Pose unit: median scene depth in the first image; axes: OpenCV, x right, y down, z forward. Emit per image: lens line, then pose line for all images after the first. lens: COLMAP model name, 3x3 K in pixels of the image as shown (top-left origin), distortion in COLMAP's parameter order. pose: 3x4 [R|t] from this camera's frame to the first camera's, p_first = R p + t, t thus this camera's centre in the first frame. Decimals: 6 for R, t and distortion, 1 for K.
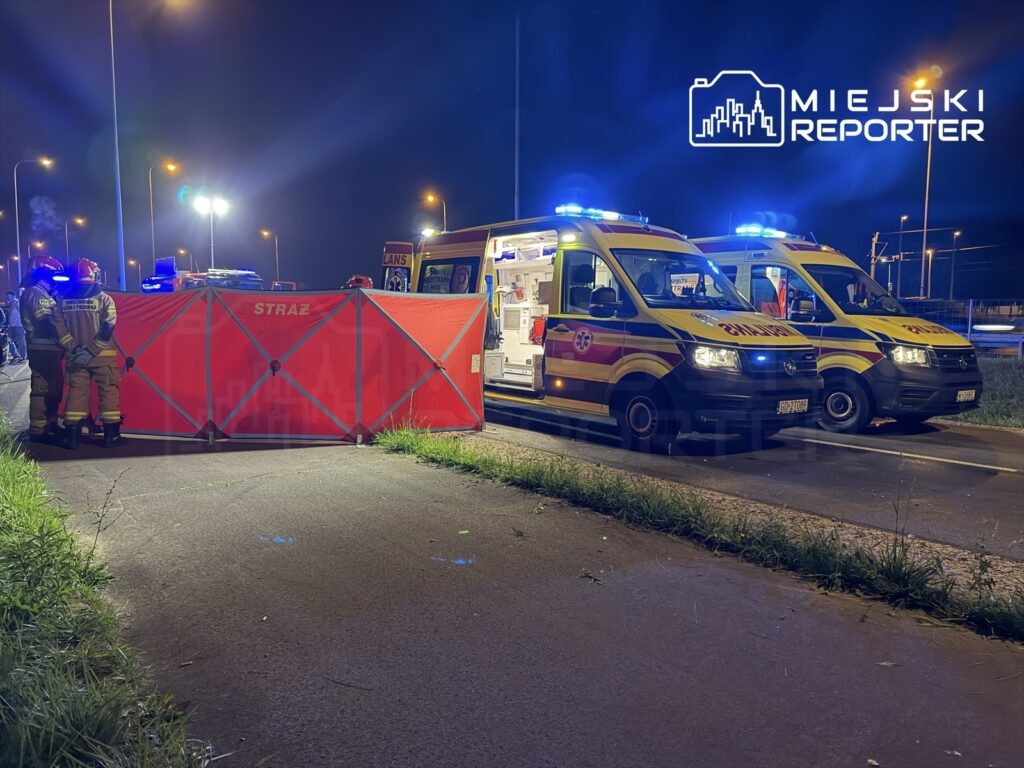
lens RADIAL K [[723.9, 0, 512.0], [0, 723.9, 384.0], [0, 0, 1]] dist [0.142878, -0.251301]
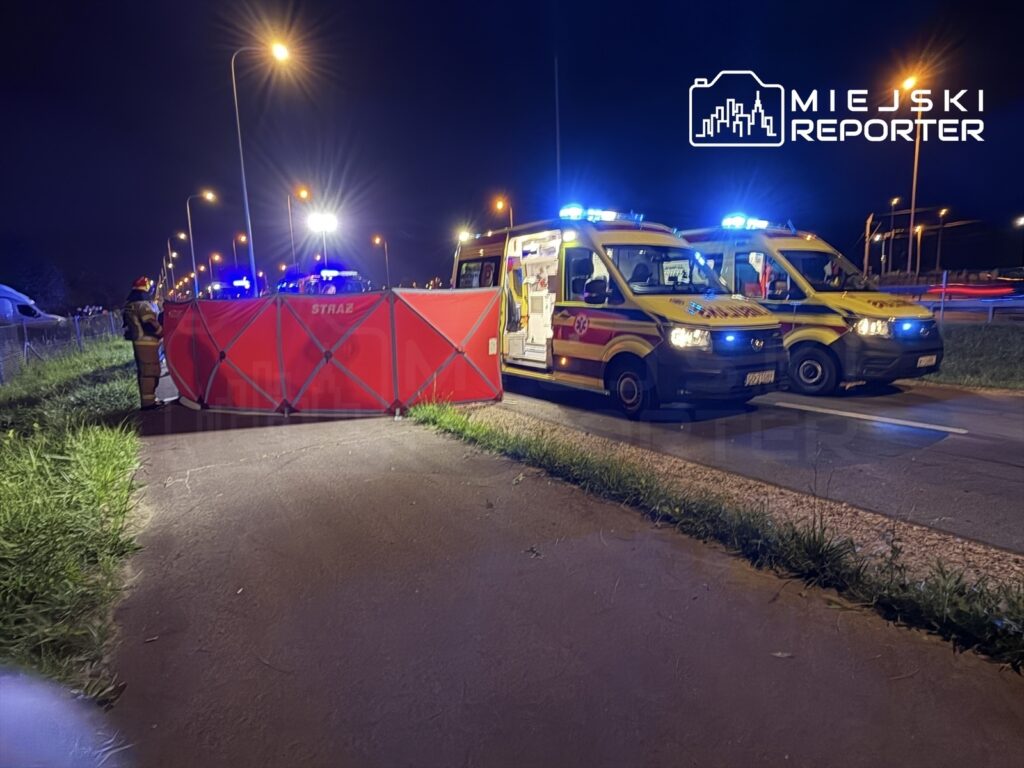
lens RADIAL K [[571.2, 0, 512.0], [0, 571.2, 384.0], [0, 0, 1]] dist [-0.002239, -0.000598]
pose [[0.994139, -0.023820, -0.105453, 0.077509], [0.029956, 0.997926, 0.056985, -0.019352], [0.103877, -0.059810, 0.992790, 0.064204]]
